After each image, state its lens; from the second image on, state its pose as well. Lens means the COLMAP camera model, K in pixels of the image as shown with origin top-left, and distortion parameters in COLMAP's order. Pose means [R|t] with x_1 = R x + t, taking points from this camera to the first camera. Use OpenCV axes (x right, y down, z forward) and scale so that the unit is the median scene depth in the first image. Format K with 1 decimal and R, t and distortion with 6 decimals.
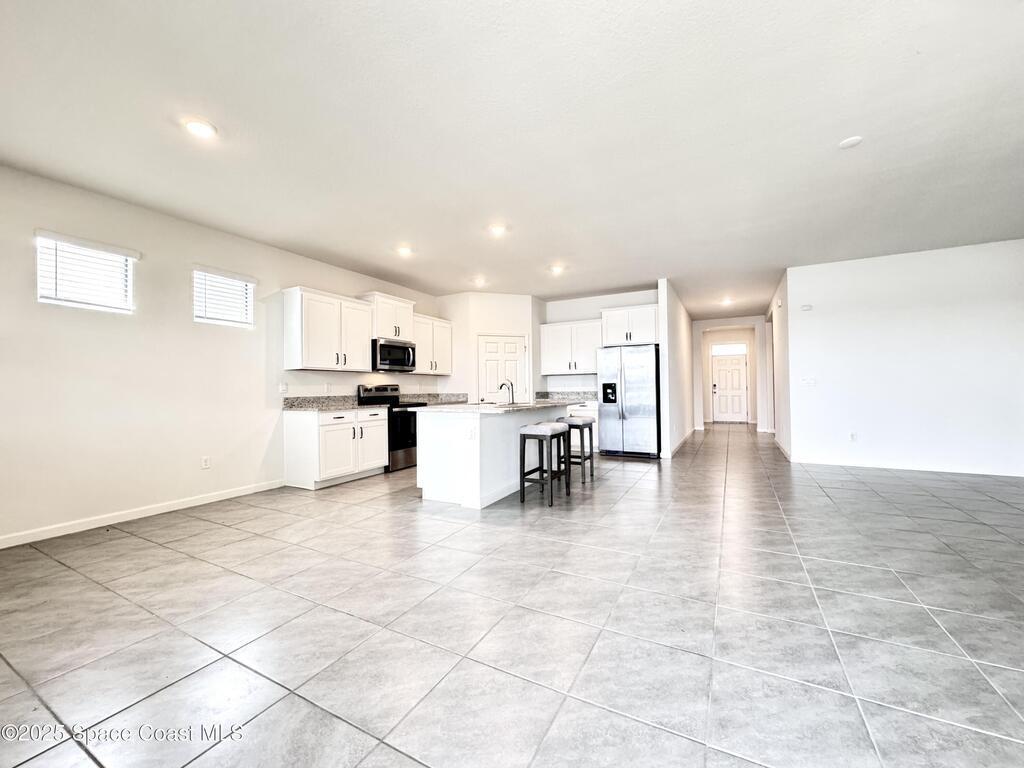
lens RADIAL K [[408.7, 0, 512.3], [0, 408.7, 384.6], [0, 0, 1]] dist [0.000385, 0.000078]
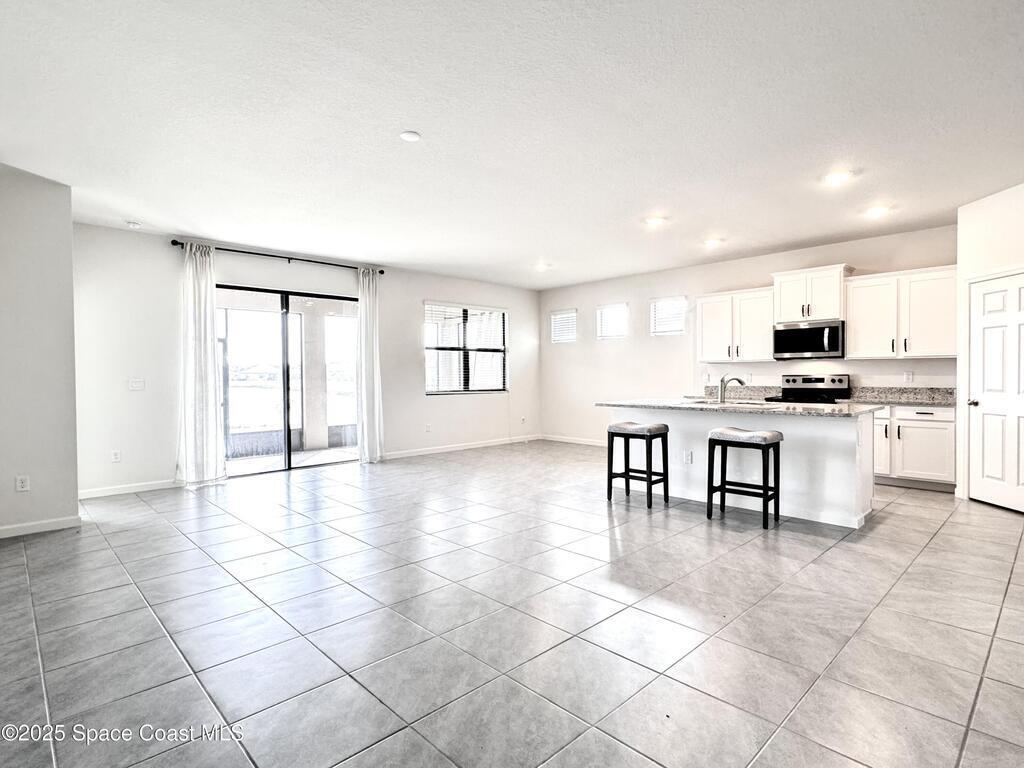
lens RADIAL K [[536.1, 0, 506.2], [0, 536.1, 380.2], [0, 0, 1]] dist [-0.005792, -0.001726]
pose [[-0.313809, 0.023517, -0.949195, 0.879480], [0.022616, 0.999595, 0.017289, -0.020902], [0.949217, -0.016041, -0.314214, 0.717165]]
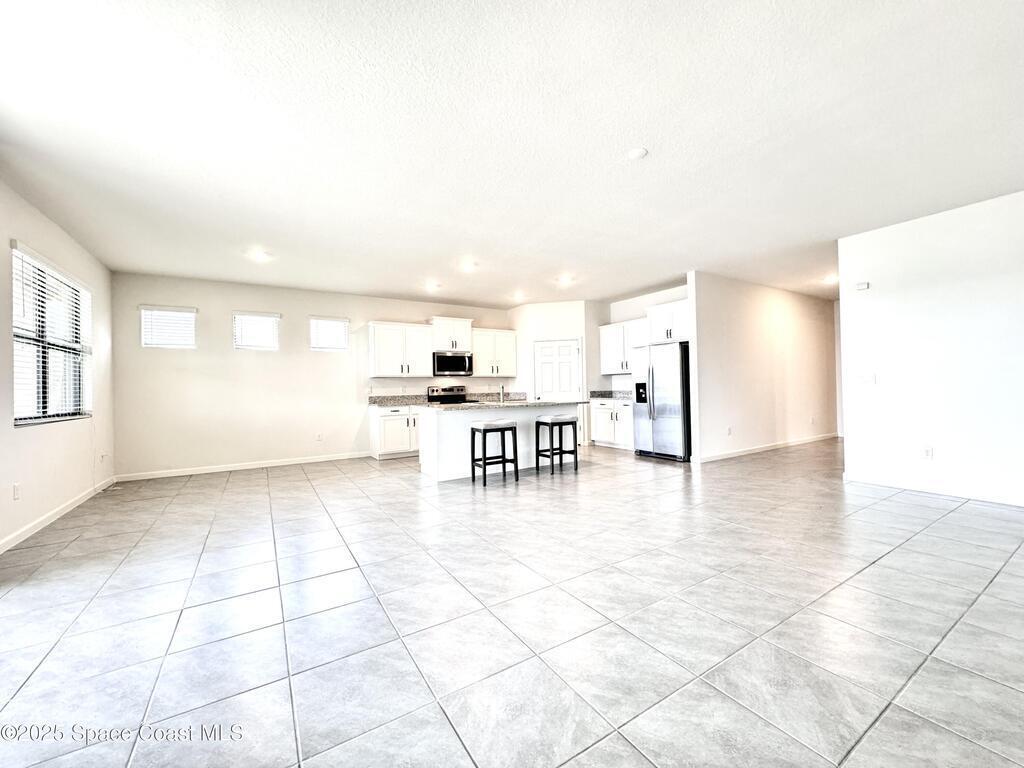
lens RADIAL K [[408.7, 0, 513.2], [0, 408.7, 383.4], [0, 0, 1]] dist [0.000385, 0.000078]
pose [[0.870400, -0.009395, -0.492256, 0.477450], [0.014629, 0.999870, 0.006784, -0.014171], [0.492129, -0.013106, 0.870424, -0.023783]]
